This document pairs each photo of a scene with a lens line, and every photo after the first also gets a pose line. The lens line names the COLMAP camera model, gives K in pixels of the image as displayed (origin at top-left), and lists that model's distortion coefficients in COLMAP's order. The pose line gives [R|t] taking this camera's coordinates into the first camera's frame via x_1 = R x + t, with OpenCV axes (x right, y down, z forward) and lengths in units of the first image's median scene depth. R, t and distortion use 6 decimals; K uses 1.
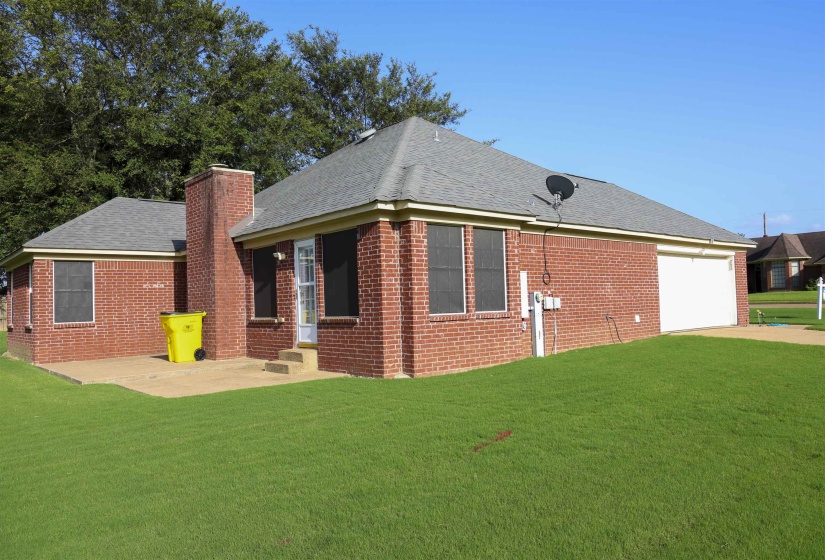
lens RADIAL K [[608.1, 0, 424.0], [0, 608.1, 278.5], [0, 0, 1]] dist [-0.096002, 0.104461]
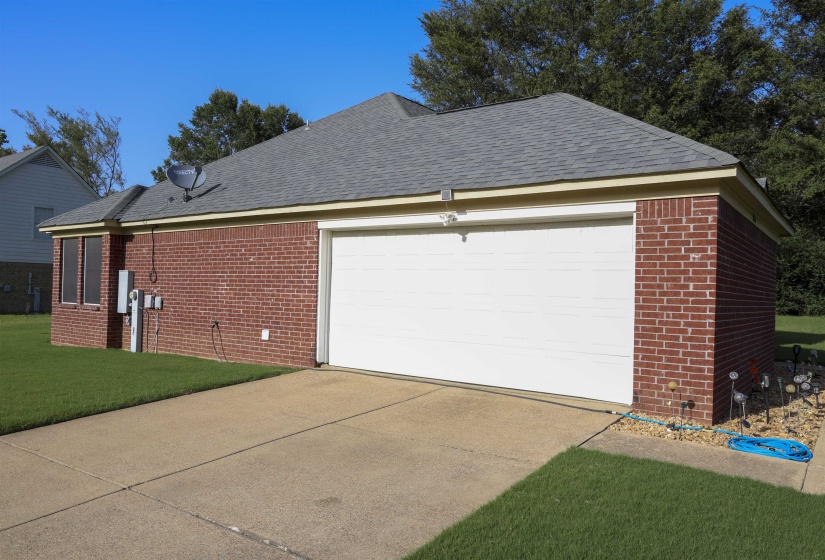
lens RADIAL K [[584.1, 0, 432.7], [0, 584.1, 279.1], [0, 0, 1]] dist [-0.090934, 0.088144]
pose [[0.266784, 0.026359, -0.963396, 1.181268], [0.019826, 0.999264, 0.032831, -0.017541], [0.963552, -0.027859, 0.266065, 1.138343]]
